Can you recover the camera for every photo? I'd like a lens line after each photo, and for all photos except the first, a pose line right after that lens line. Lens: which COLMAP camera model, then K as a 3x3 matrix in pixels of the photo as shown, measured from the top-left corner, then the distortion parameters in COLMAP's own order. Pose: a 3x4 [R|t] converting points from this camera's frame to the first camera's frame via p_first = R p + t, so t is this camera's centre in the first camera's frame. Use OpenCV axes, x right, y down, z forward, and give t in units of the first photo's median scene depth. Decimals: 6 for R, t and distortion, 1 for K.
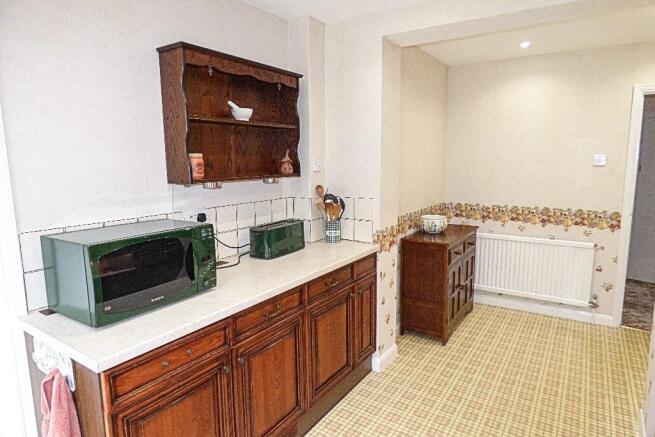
lens RADIAL K [[392.6, 0, 327.7], [0, 392.6, 216.5], [0, 0, 1]] dist [-0.024667, -0.002120]
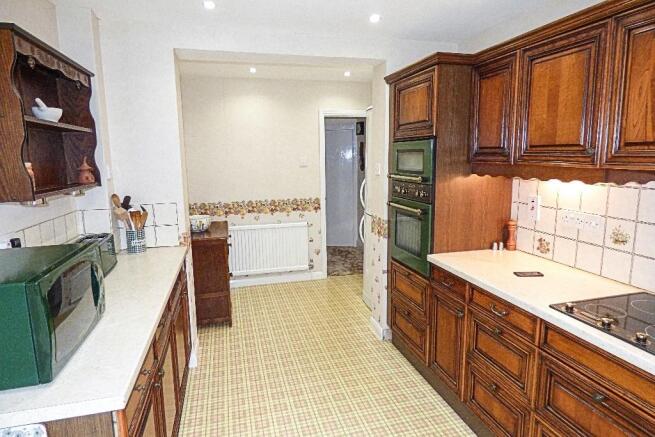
lens RADIAL K [[392.6, 0, 332.0], [0, 392.6, 217.9], [0, 0, 1]] dist [-0.024667, -0.002120]
pose [[0.654923, -0.115849, 0.746763, -0.302477], [0.113285, 0.992064, 0.054551, -0.012524], [-0.747156, 0.048871, 0.662850, 0.008048]]
